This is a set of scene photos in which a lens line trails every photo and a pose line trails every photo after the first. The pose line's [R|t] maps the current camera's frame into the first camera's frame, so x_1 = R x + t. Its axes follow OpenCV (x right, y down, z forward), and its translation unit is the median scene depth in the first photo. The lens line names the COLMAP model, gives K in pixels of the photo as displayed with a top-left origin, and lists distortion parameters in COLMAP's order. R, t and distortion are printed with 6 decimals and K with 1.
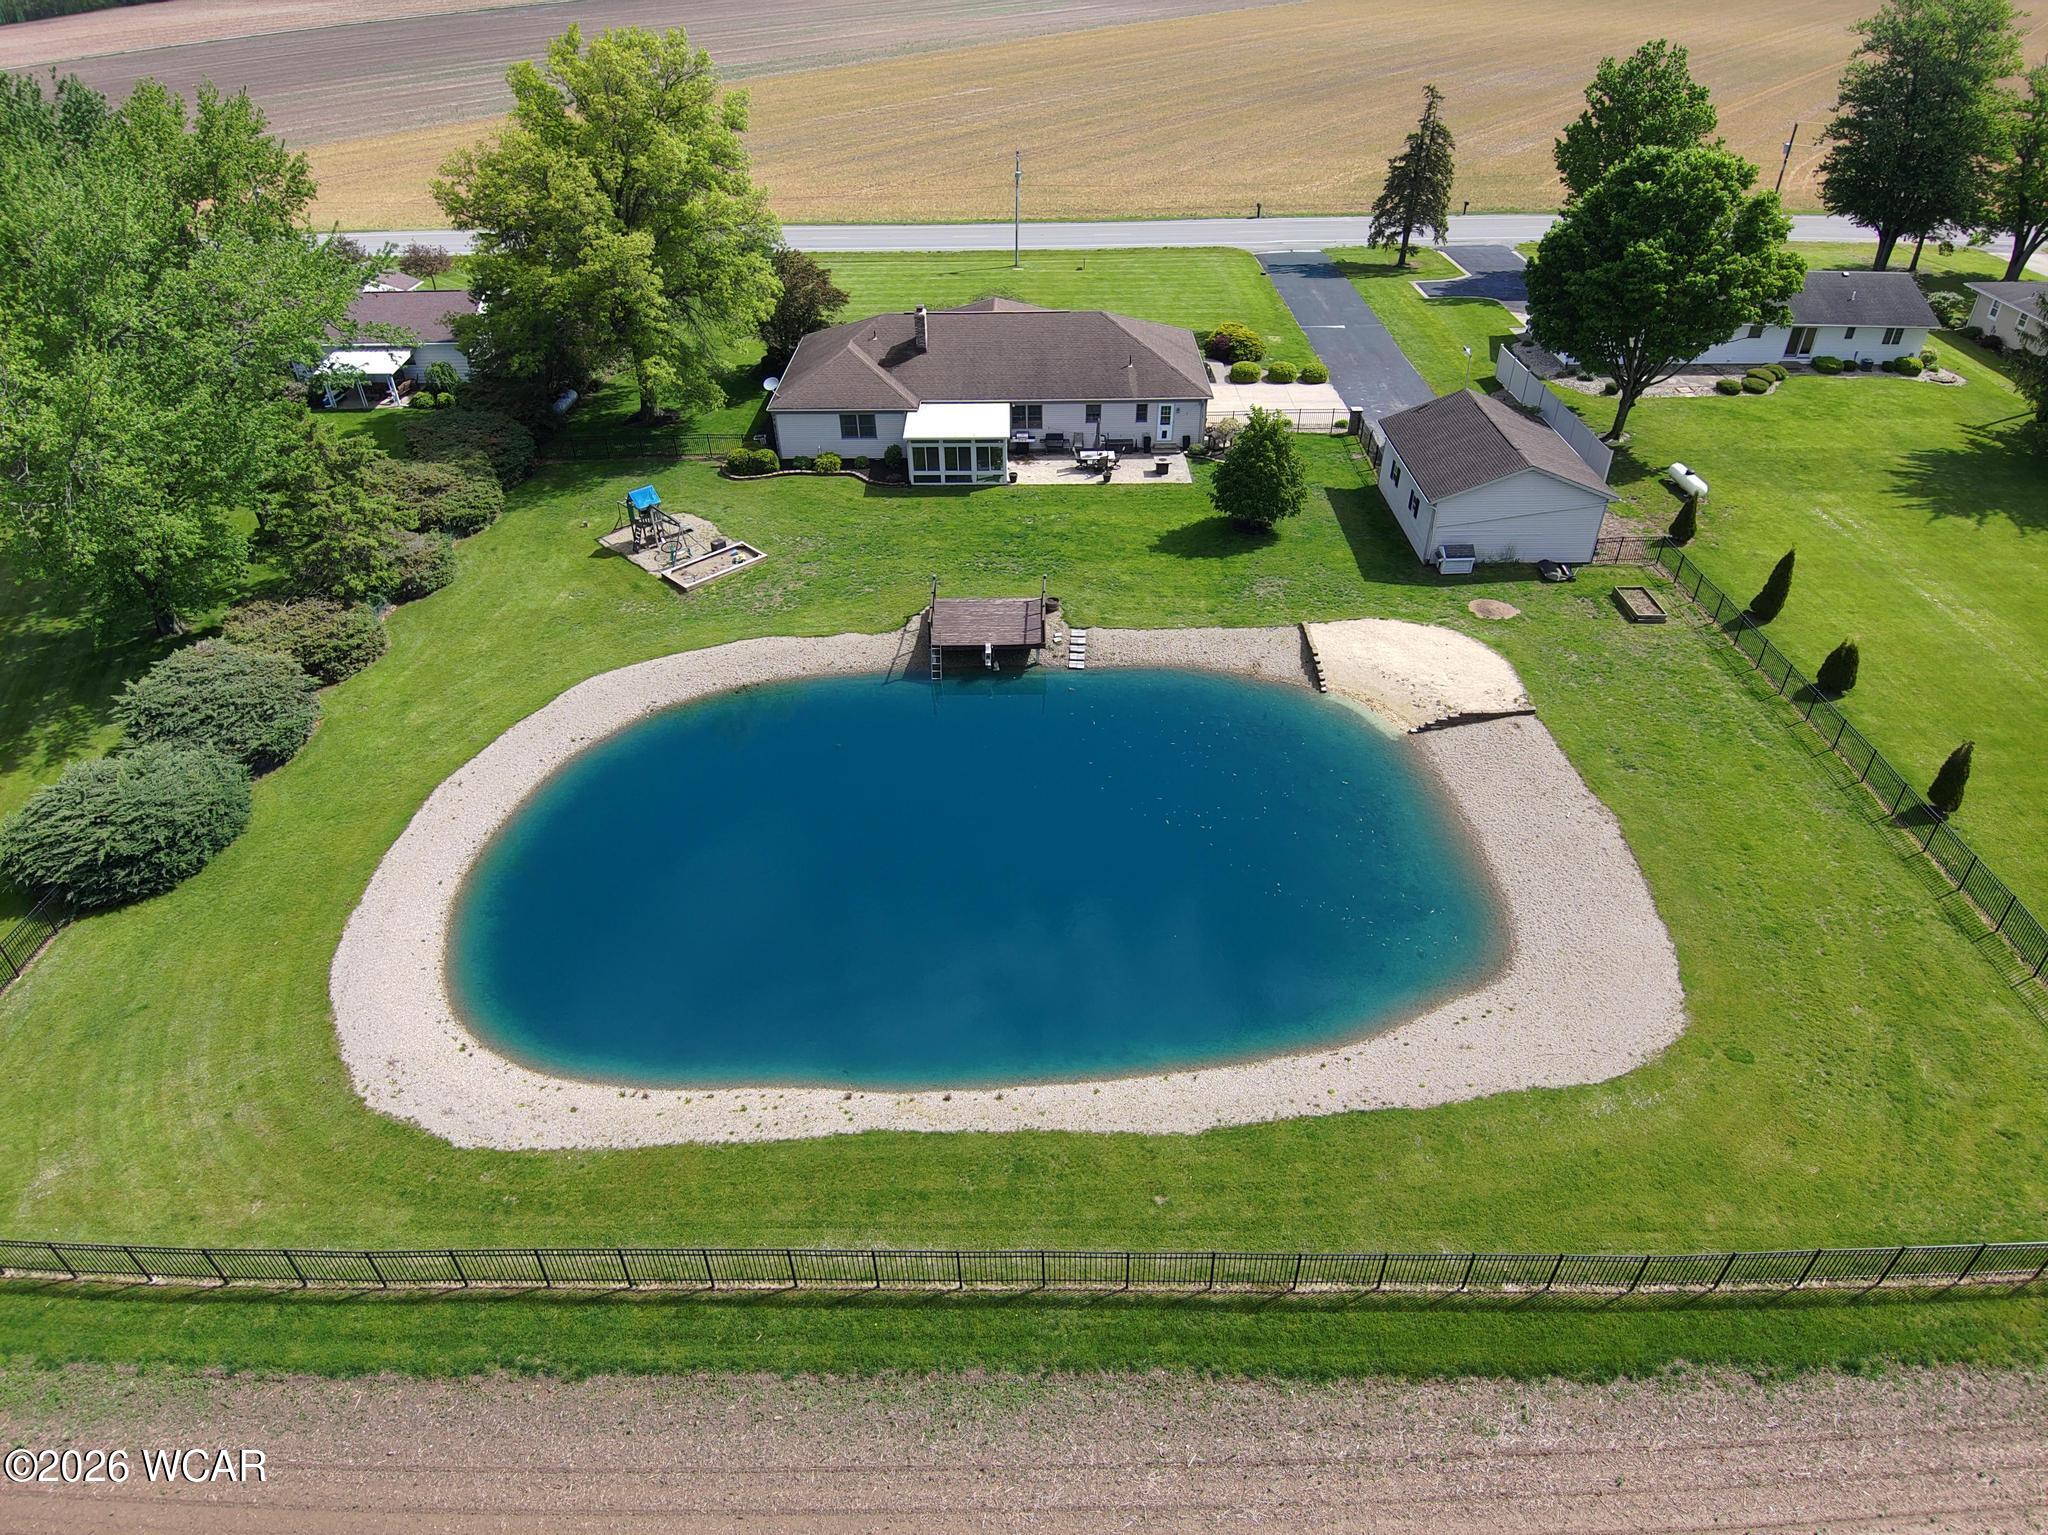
lens RADIAL K [[1203.9, 0, 1021.7], [0, 1203.9, 762.4], [0, 0, 1]] dist [0.083901, -0.108470]
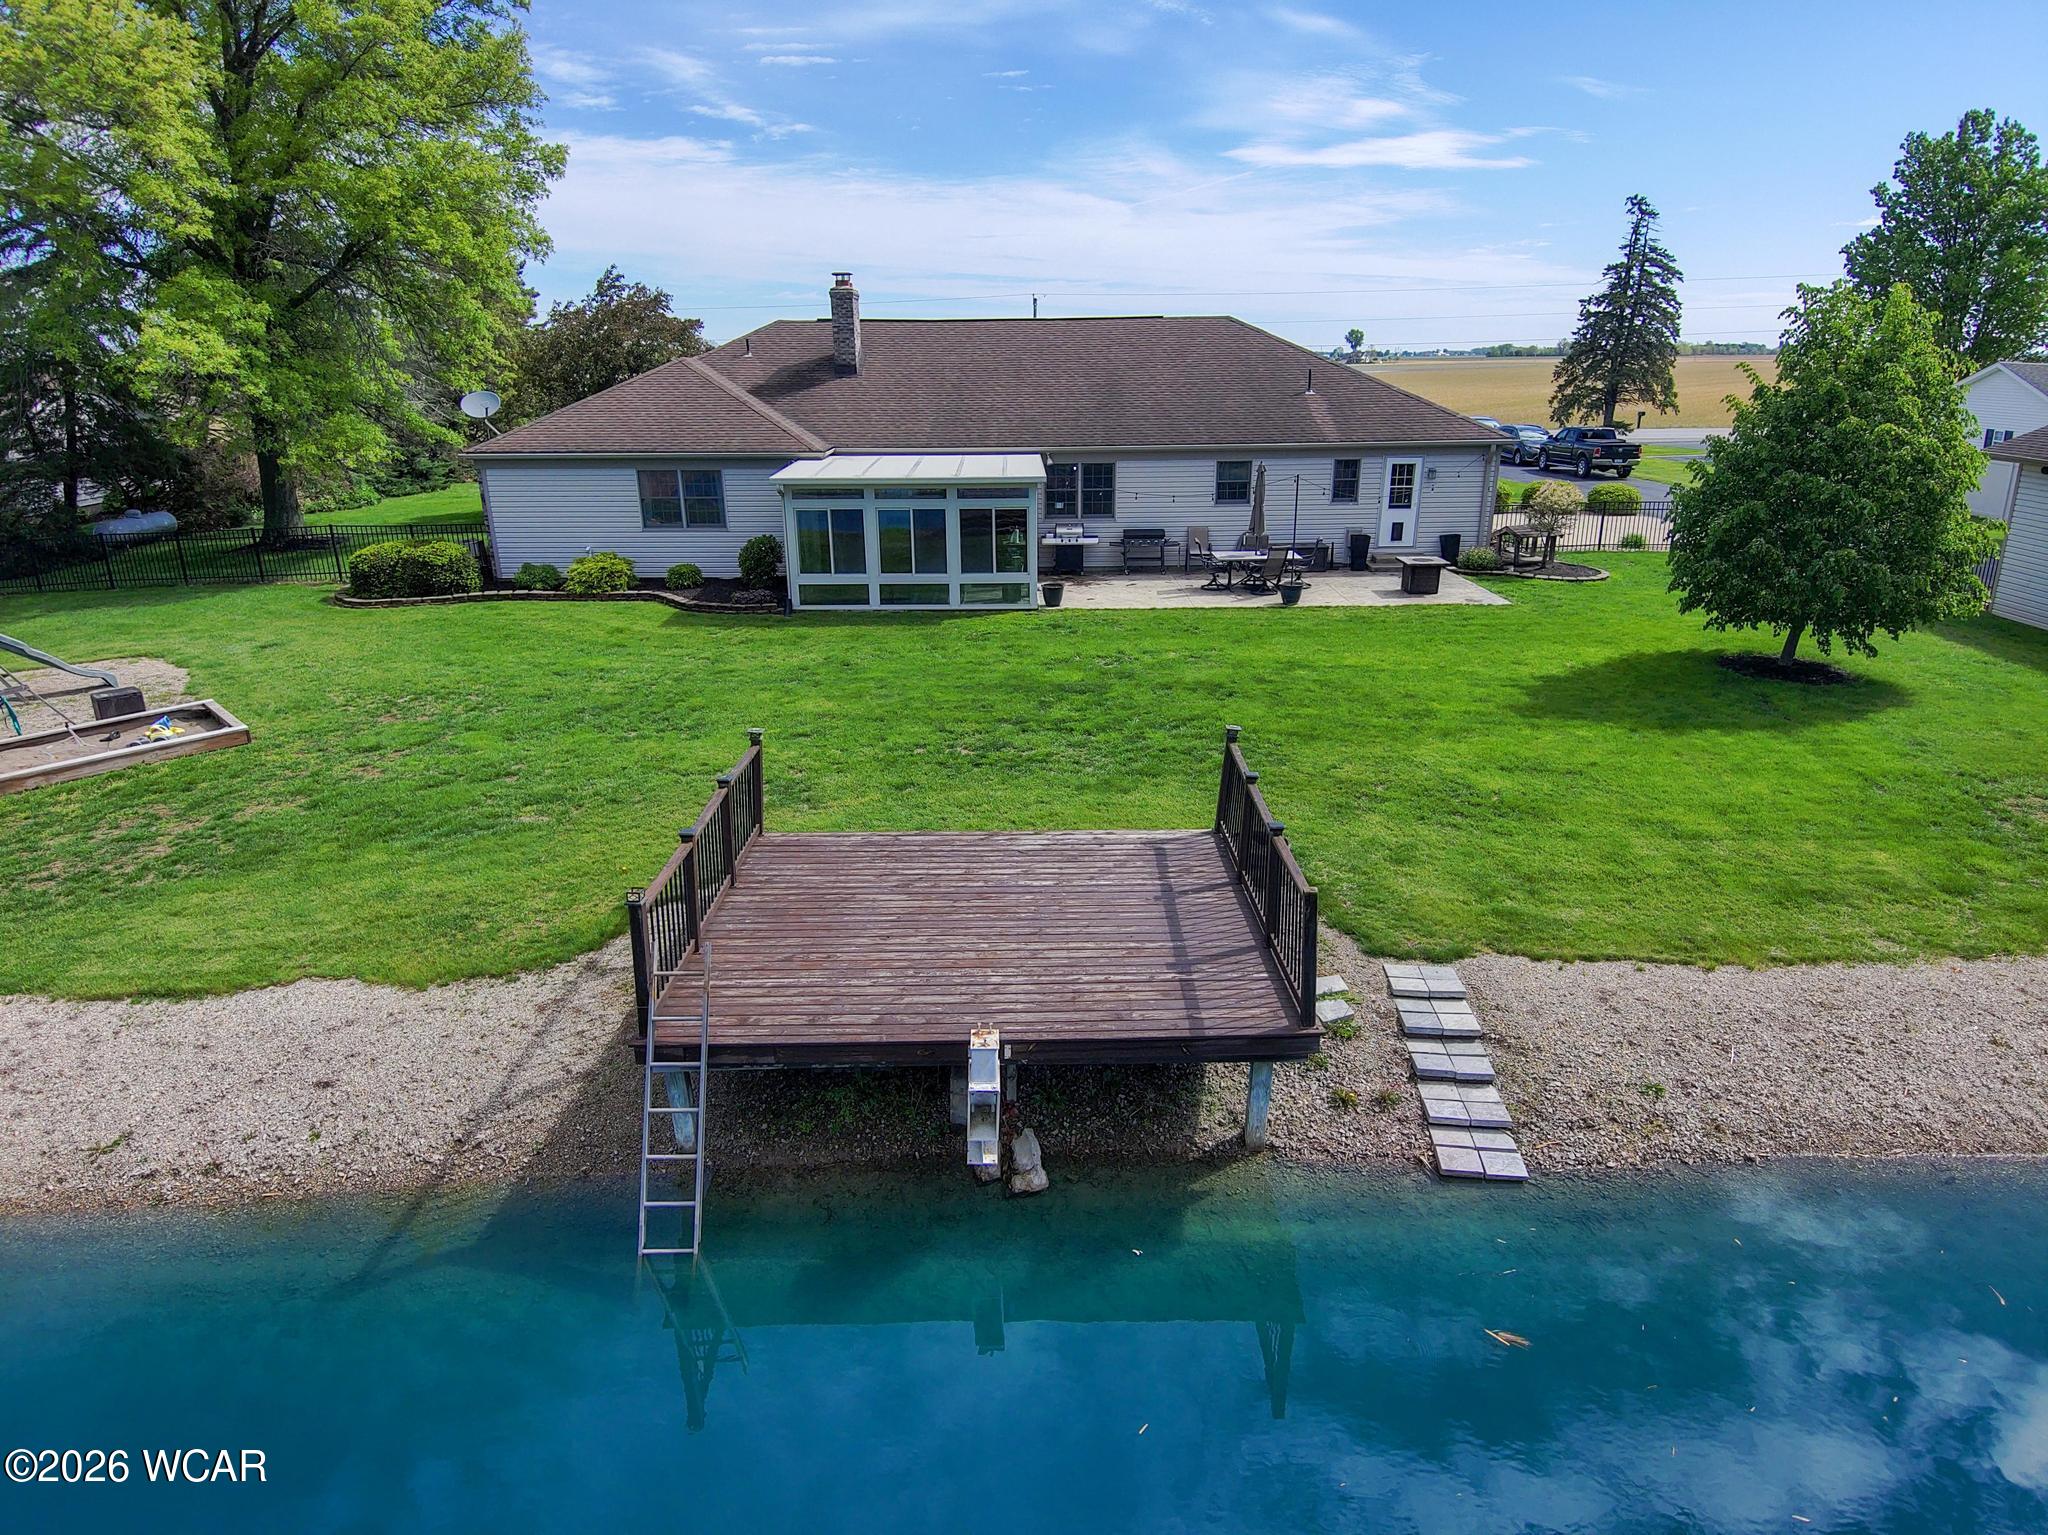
lens RADIAL K [[1203.9, 0, 1021.7], [0, 1203.9, 762.4], [0, 0, 1]] dist [0.083901, -0.108470]
pose [[0.999999, 0.001216, 0.000975, -0.019524], [-0.000869, 0.954353, -0.298681, -0.072453], [-0.001293, 0.298680, 0.954353, 0.710830]]
